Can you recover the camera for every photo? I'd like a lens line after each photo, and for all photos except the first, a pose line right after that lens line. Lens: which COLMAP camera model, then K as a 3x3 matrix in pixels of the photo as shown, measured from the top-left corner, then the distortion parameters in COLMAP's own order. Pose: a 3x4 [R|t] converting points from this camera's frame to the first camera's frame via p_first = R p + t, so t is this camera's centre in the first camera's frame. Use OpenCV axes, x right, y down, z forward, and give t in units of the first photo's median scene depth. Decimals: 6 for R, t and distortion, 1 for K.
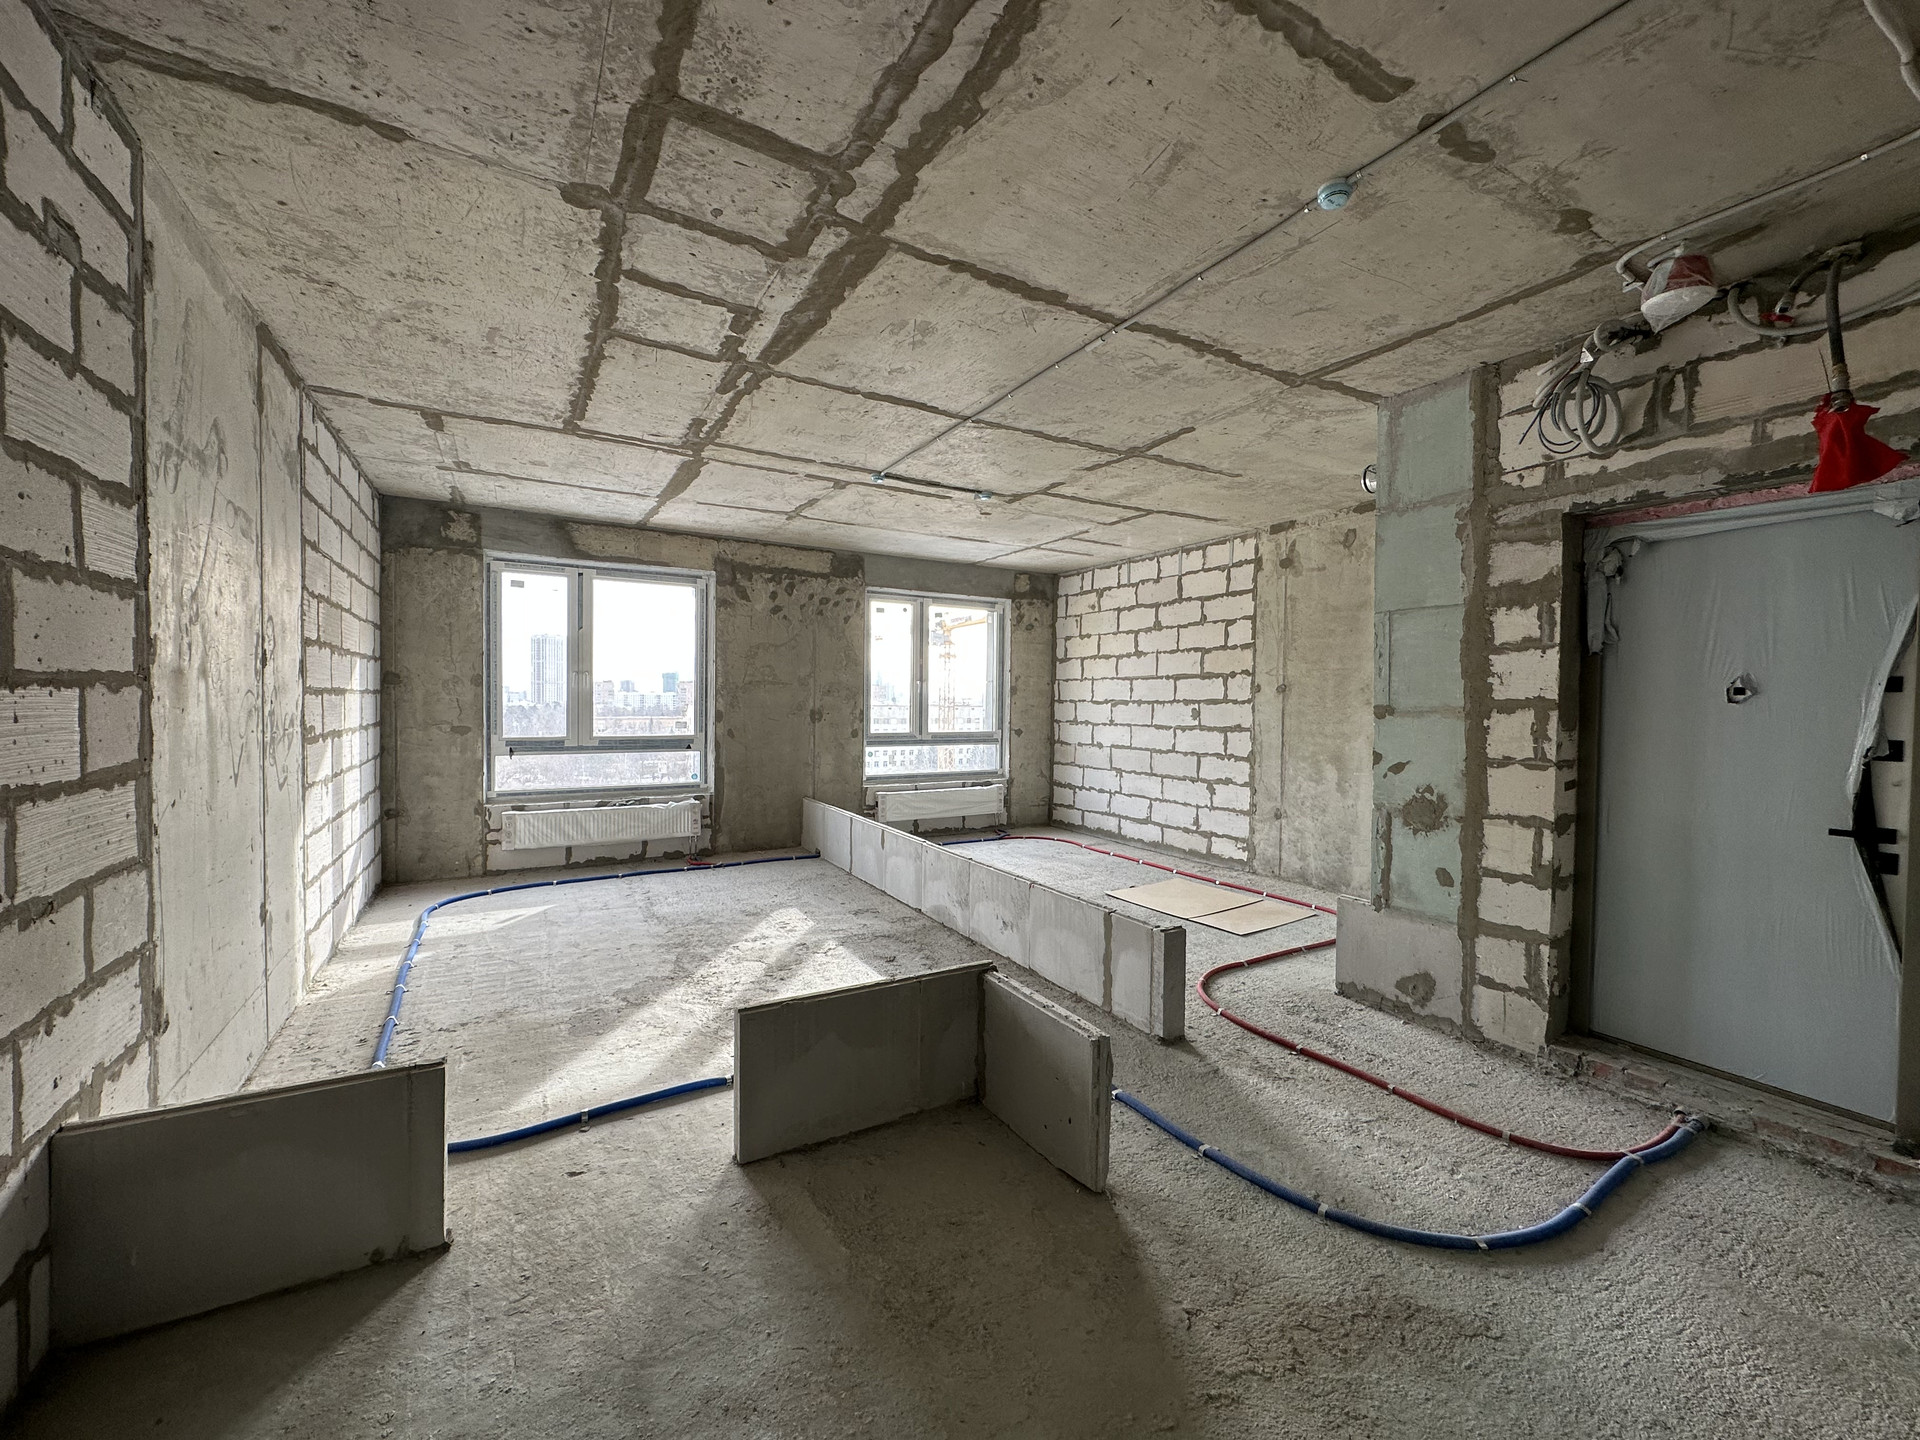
lens RADIAL K [[763.1, 0, 957.9], [0, 763.1, 719.9], [0, 0, 1]] dist [-0.002677, 0.000461]
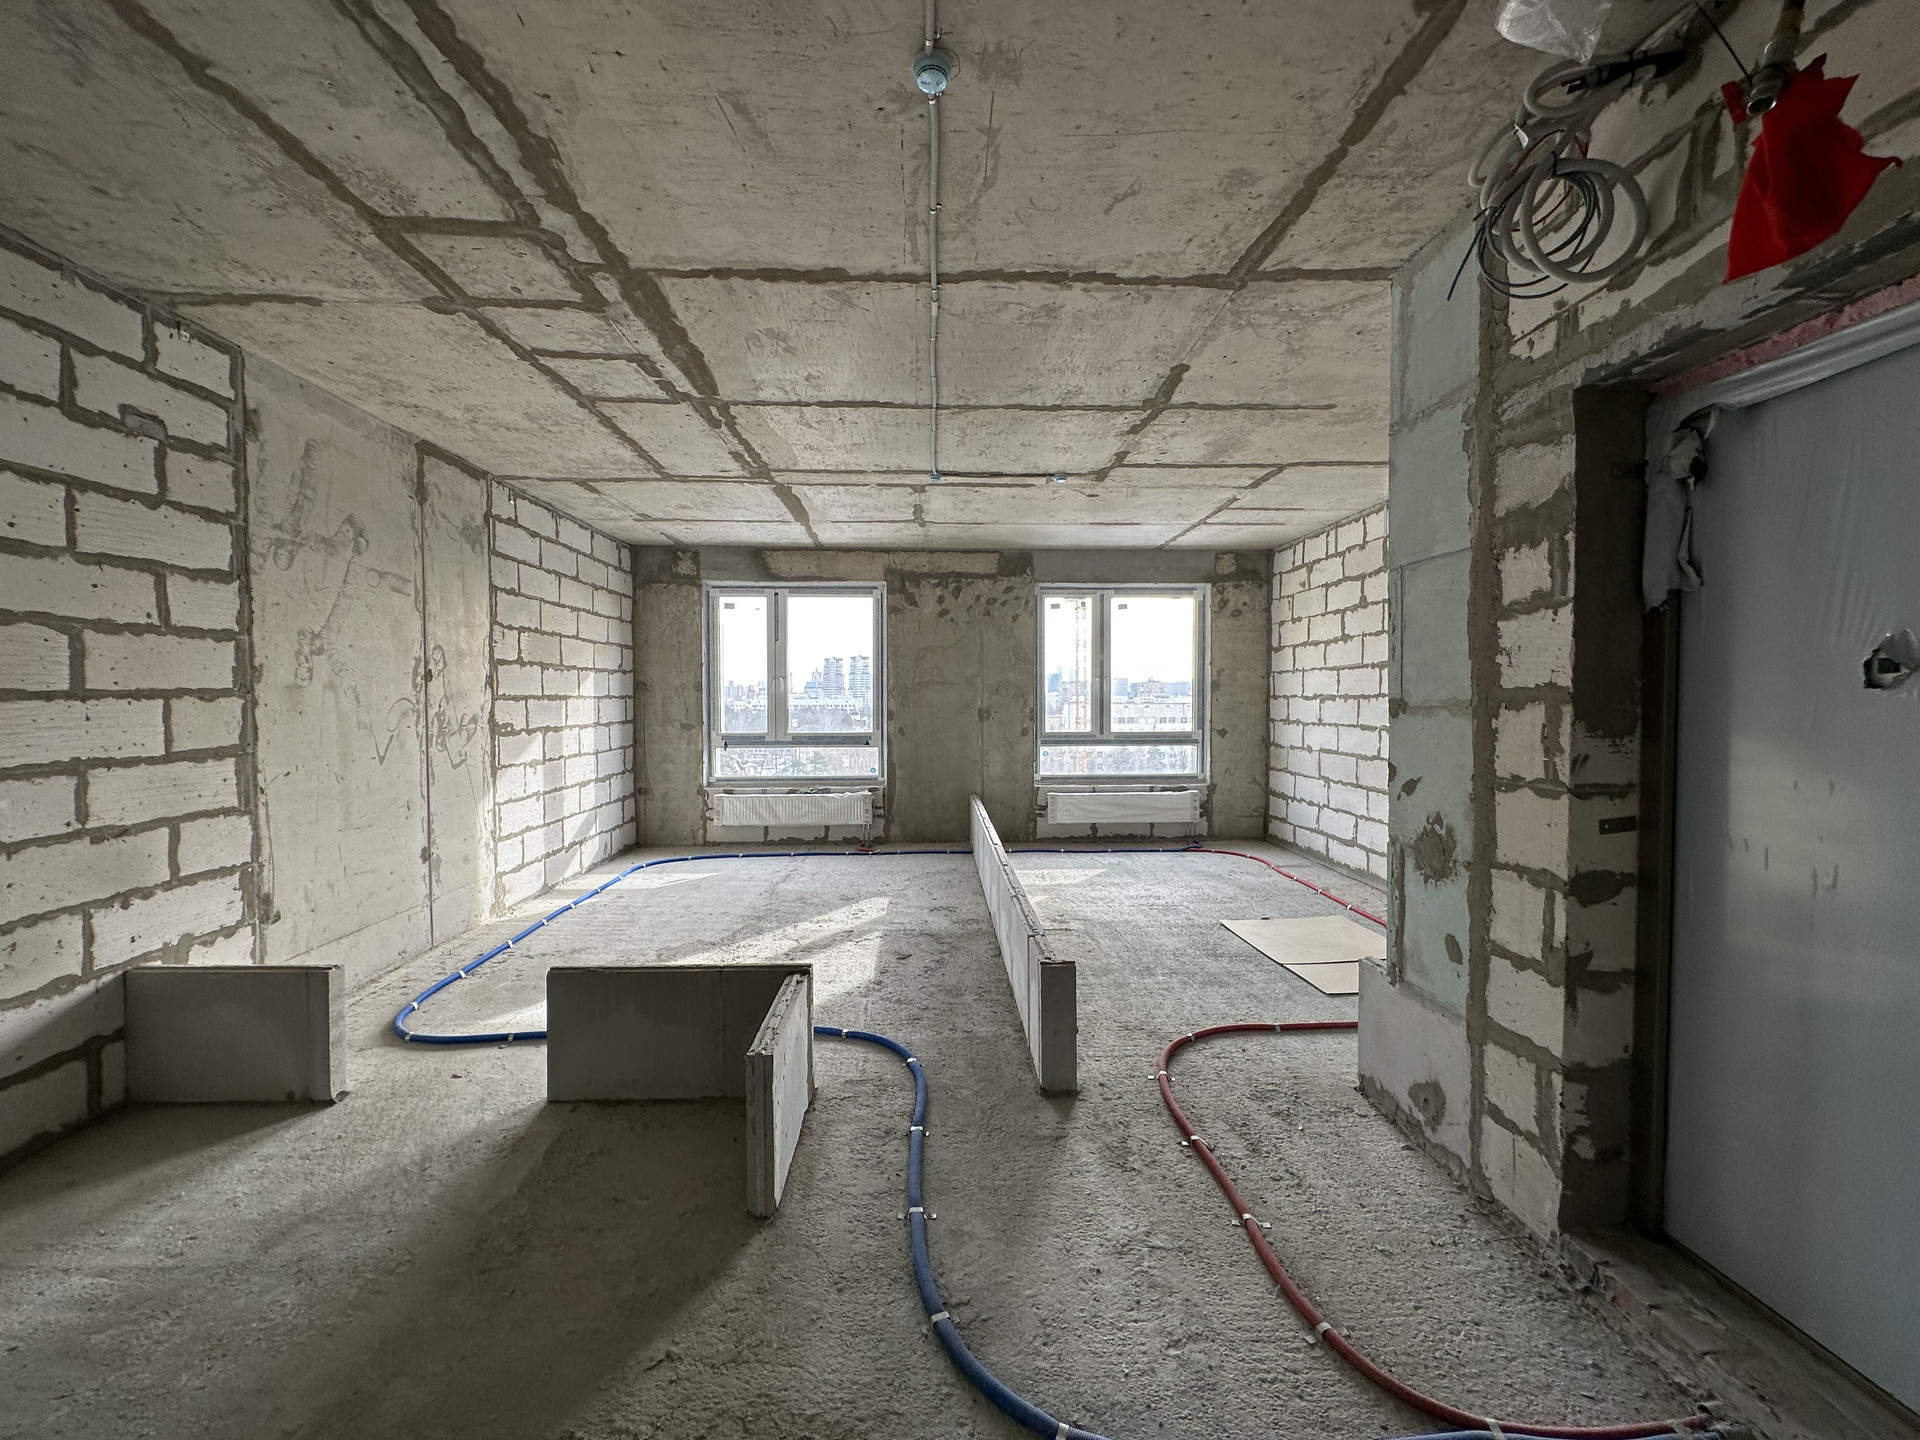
lens RADIAL K [[763.1, 0, 957.9], [0, 763.1, 719.9], [0, 0, 1]] dist [-0.002677, 0.000461]
pose [[0.883146, 0.000931, -0.469097, 0.340944], [-0.000023, 0.999998, 0.001942, -0.000421], [0.469098, -0.001704, 0.883145, 0.111768]]
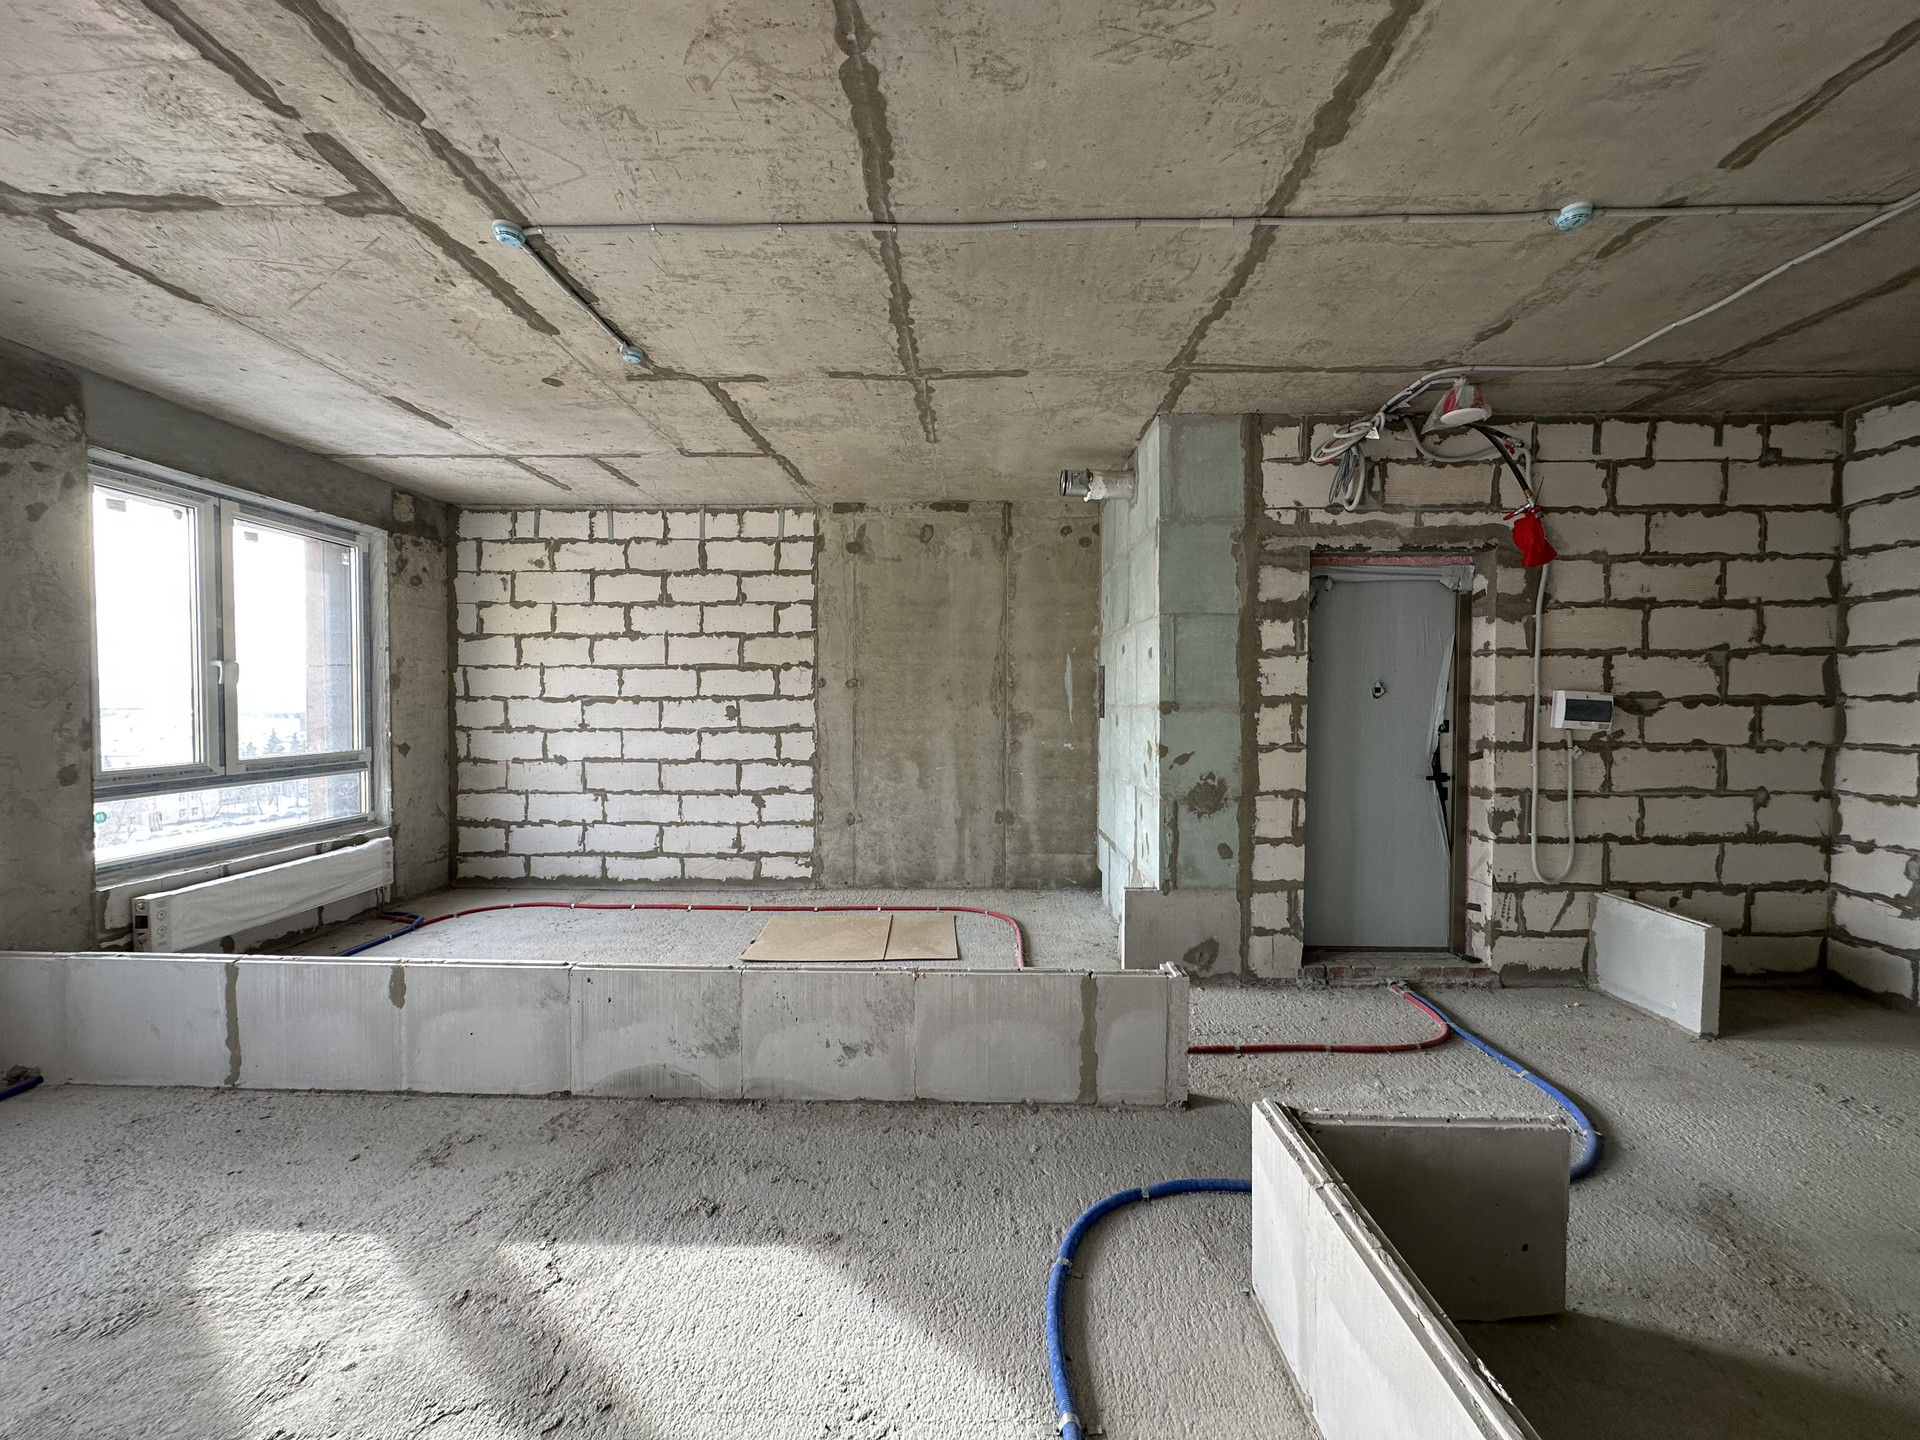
lens RADIAL K [[763.1, 0, 957.9], [0, 763.1, 719.9], [0, 0, 1]] dist [-0.002677, 0.000461]
pose [[0.518529, -0.032013, 0.854460, -0.327092], [0.024282, 0.999447, 0.022710, -0.015954], [-0.854715, 0.008972, 0.519020, 0.449503]]
